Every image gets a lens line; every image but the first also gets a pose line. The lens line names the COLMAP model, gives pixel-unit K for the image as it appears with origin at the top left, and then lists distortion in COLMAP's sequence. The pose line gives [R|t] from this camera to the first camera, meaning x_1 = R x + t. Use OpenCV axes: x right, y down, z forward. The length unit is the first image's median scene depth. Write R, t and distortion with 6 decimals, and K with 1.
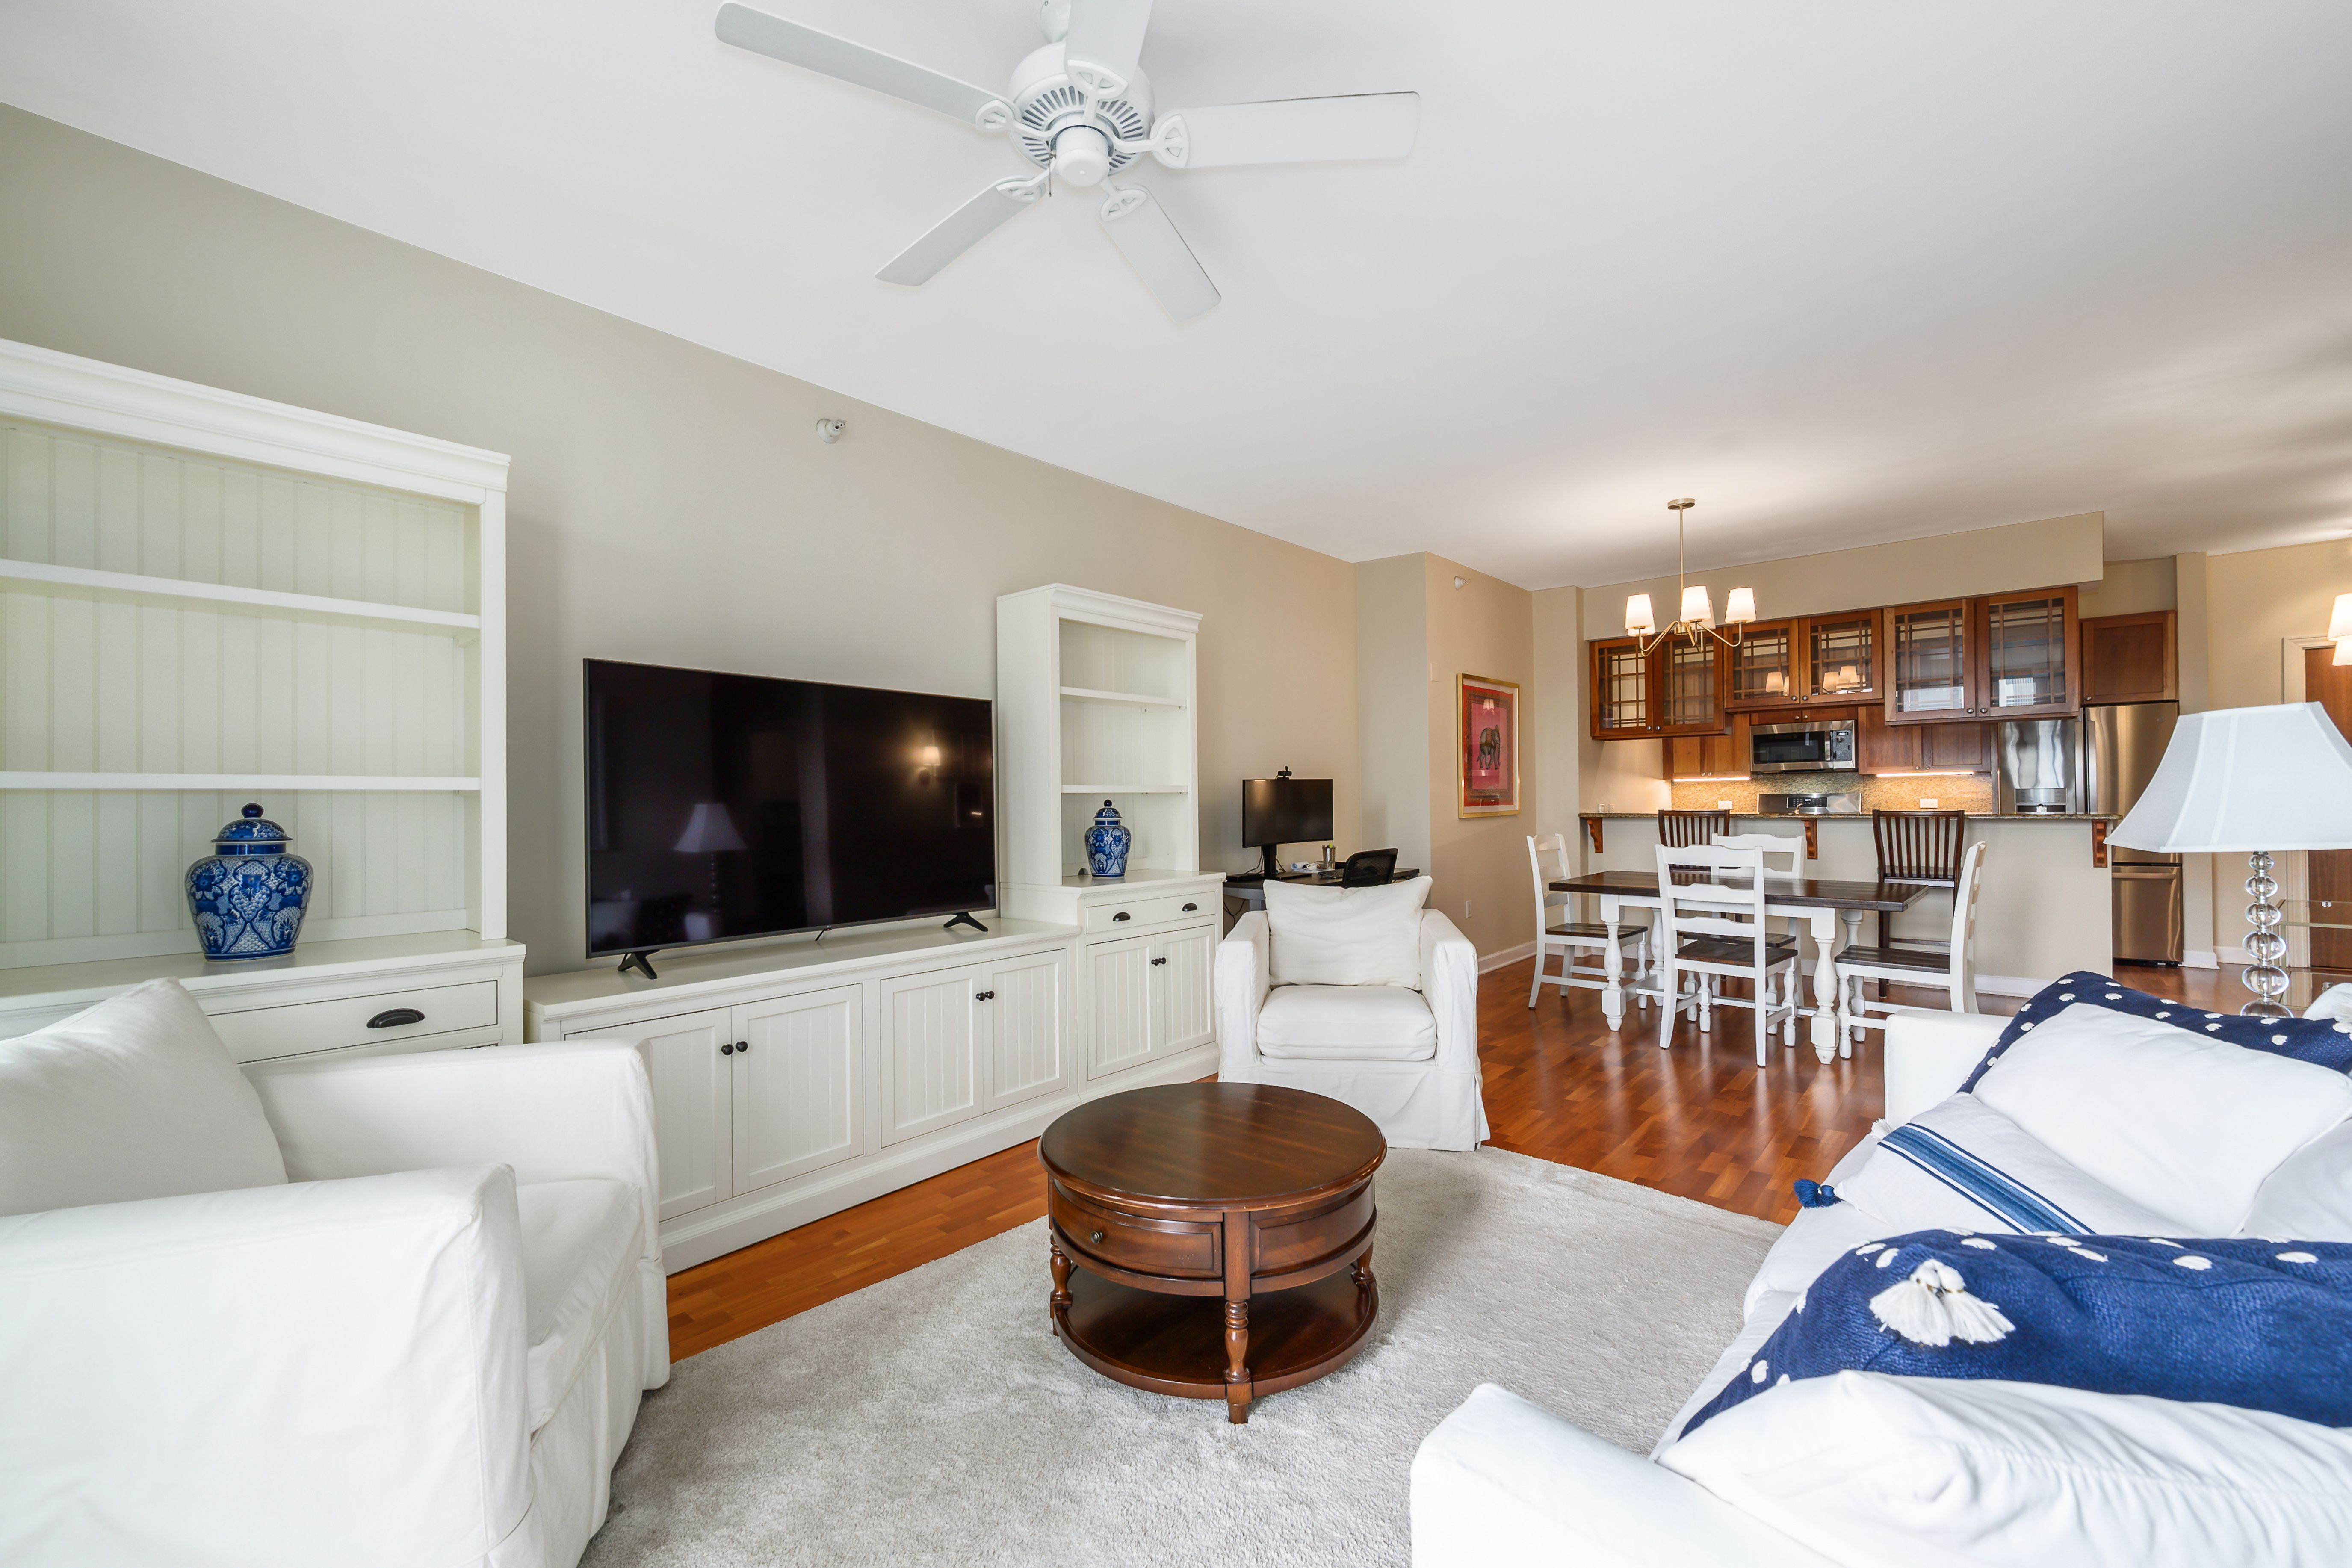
lens RADIAL K [[951.1, 0, 1176.9], [0, 951.1, 788.9], [0, 0, 1]] dist [-0.004618, 0.001022]
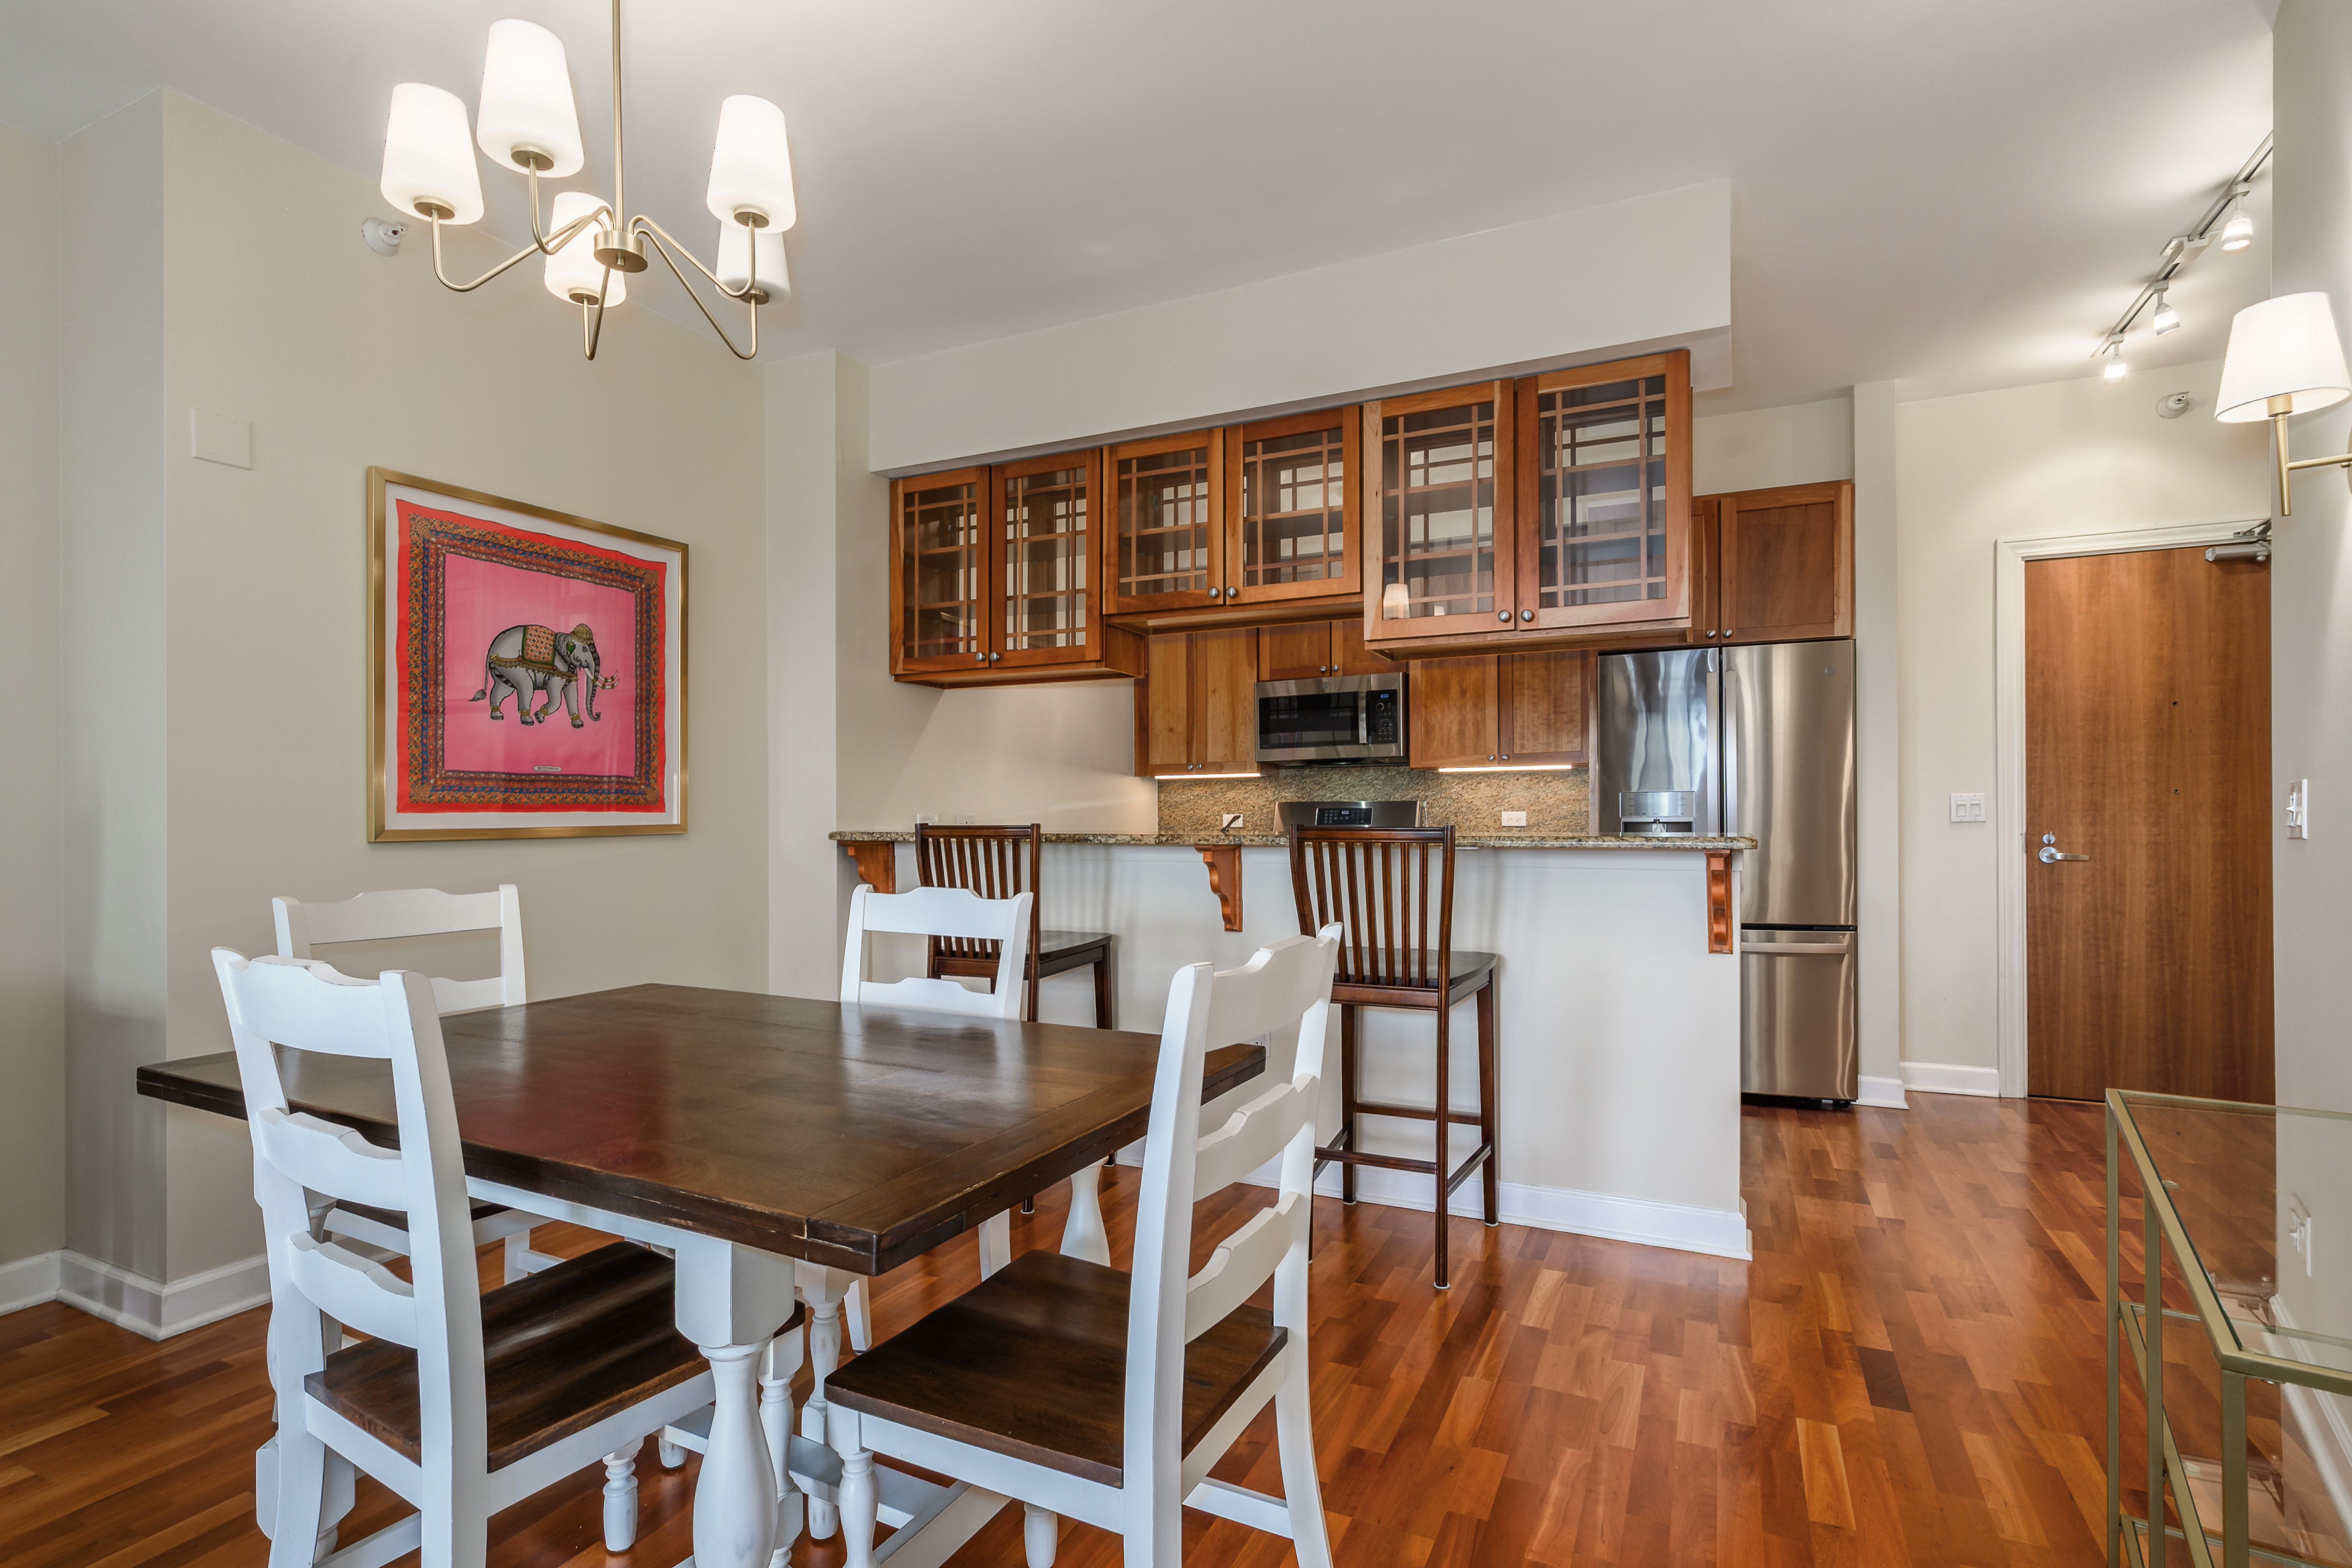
lens RADIAL K [[1123.2, 0, 1184.3], [0, 1123.2, 800.1], [0, 0, 1]] dist [0.002034, 0.000830]
pose [[0.960063, 0.013484, 0.279458, 0.488280], [-0.012040, 0.999904, -0.006882, 0.013409], [-0.279523, 0.003242, 0.960133, 0.469489]]
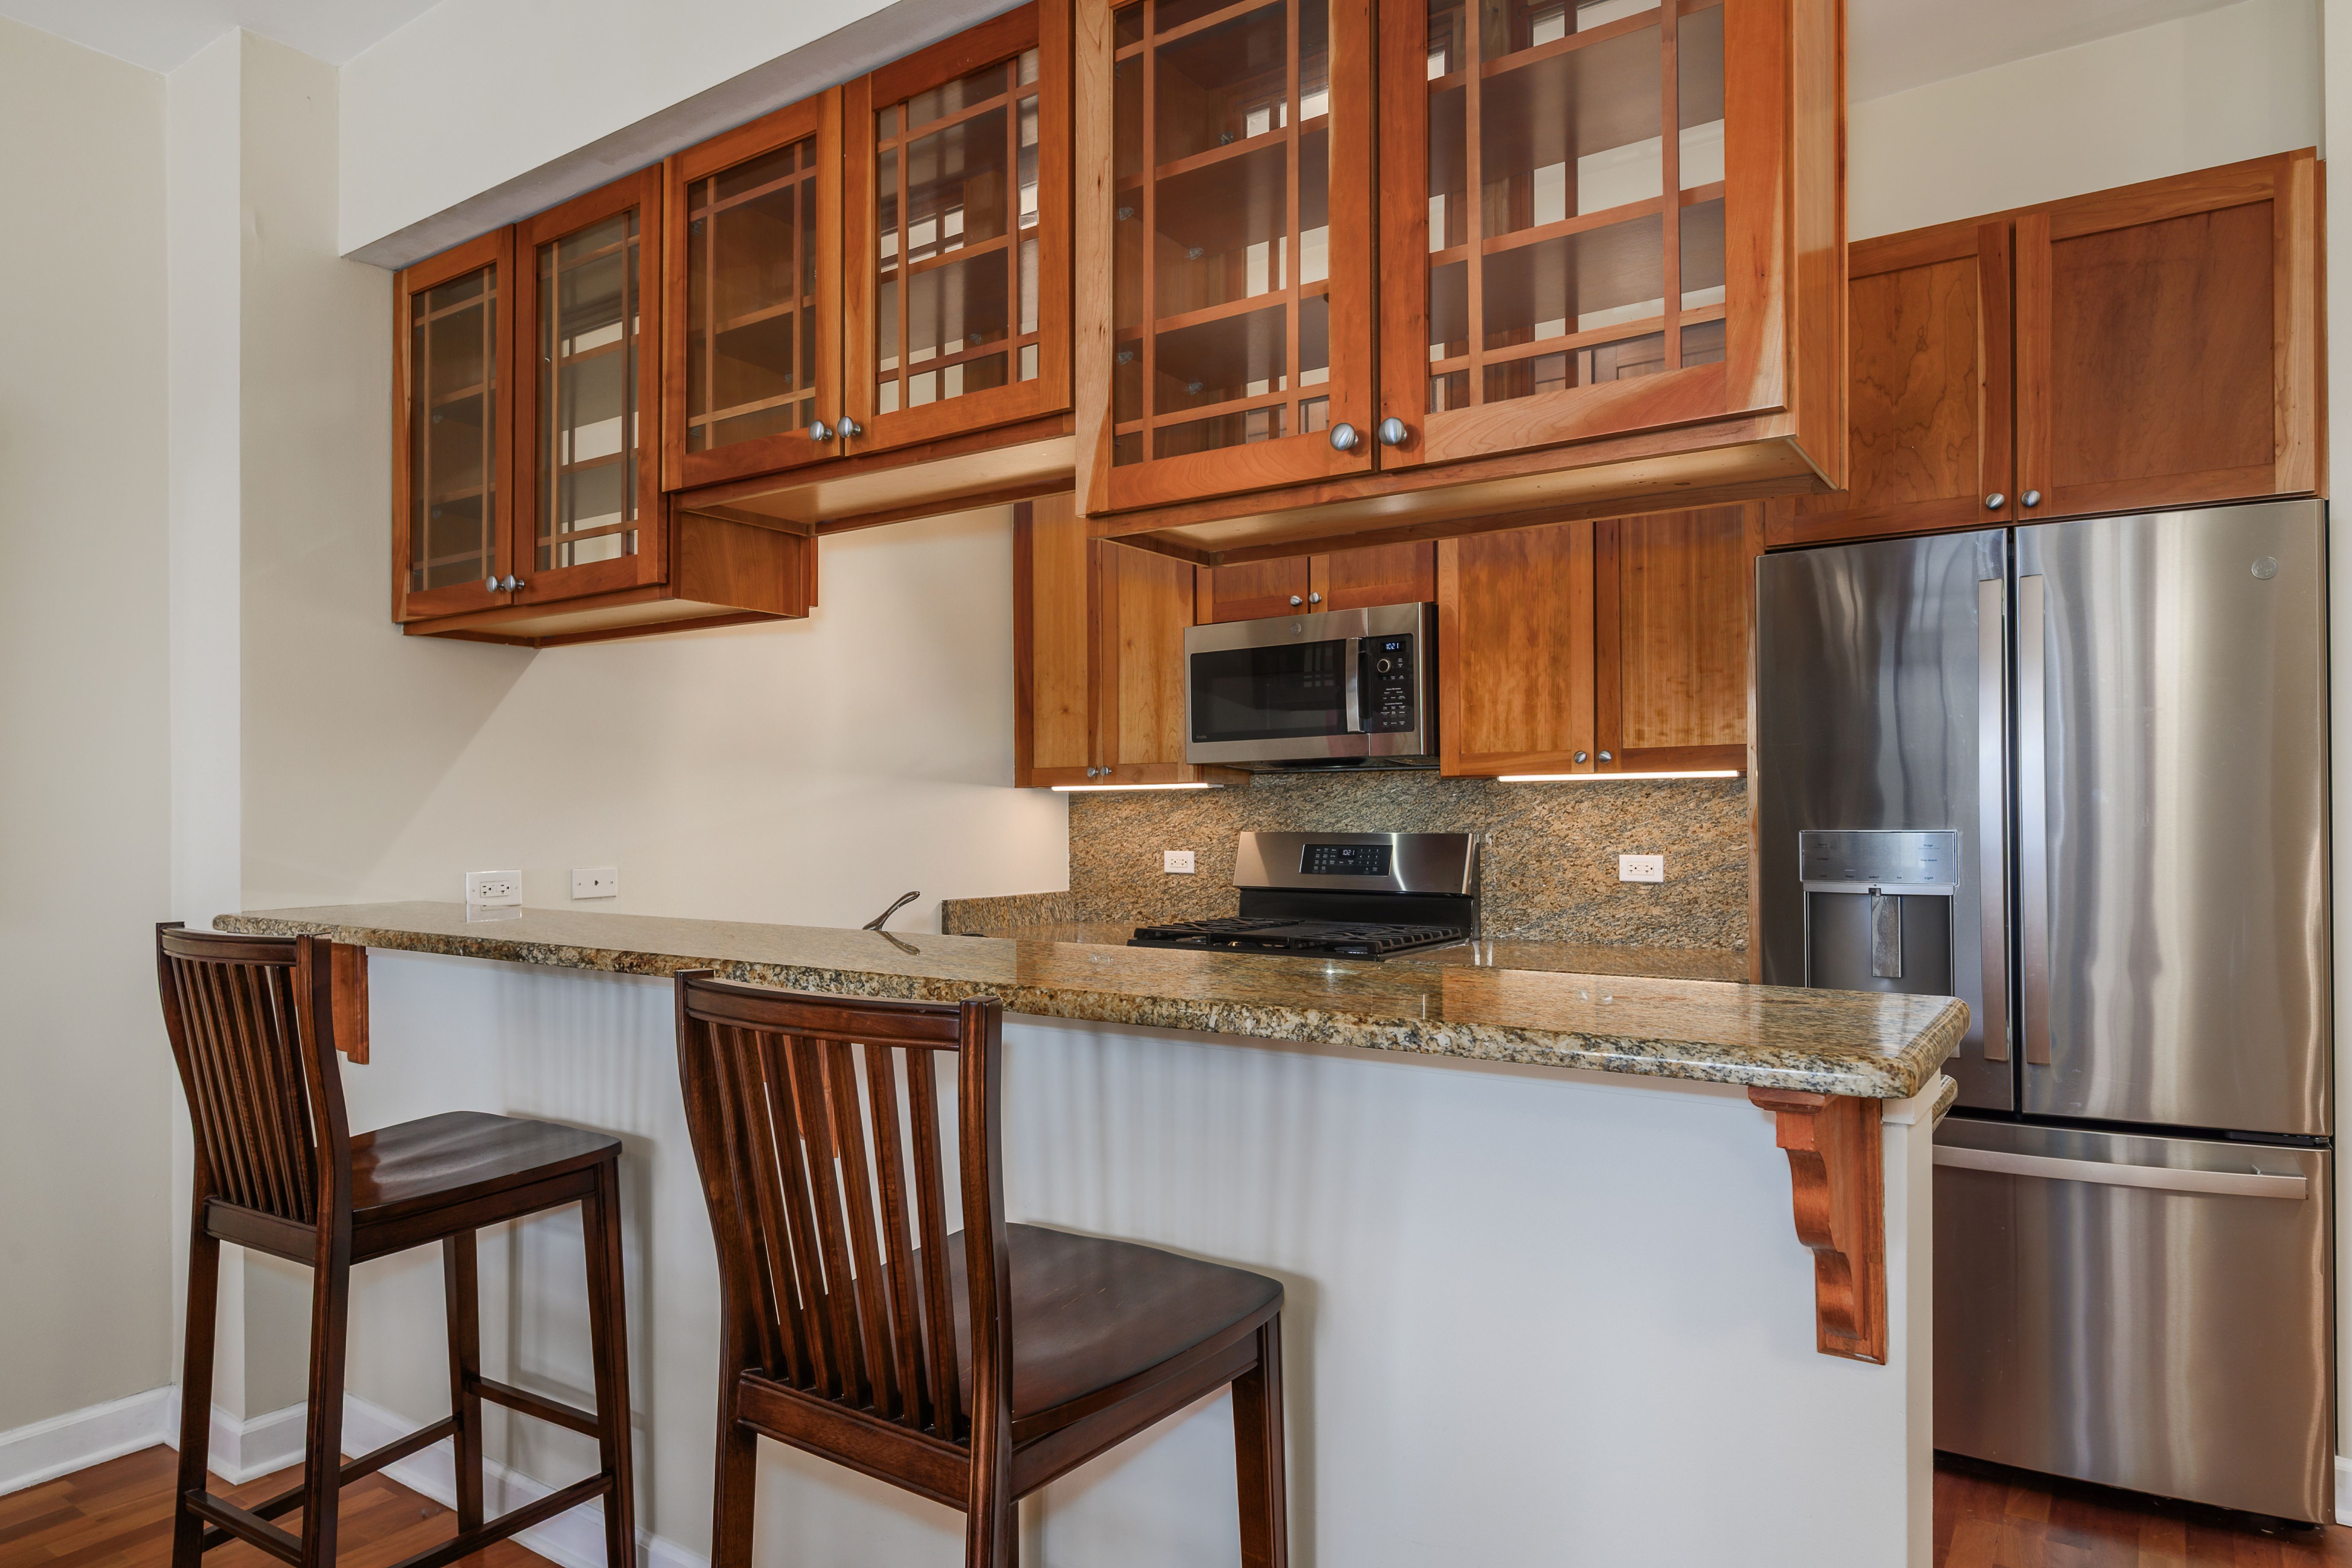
lens RADIAL K [[1433.9, 0, 1184.5], [0, 1433.9, 783.2], [0, 0, 1]] dist [0.001420, 0.001421]
pose [[0.991649, 0.010433, 0.128544, 0.706185], [-0.009146, 0.999902, -0.010599, -0.008444], [-0.128642, 0.009335, 0.991647, 0.659310]]
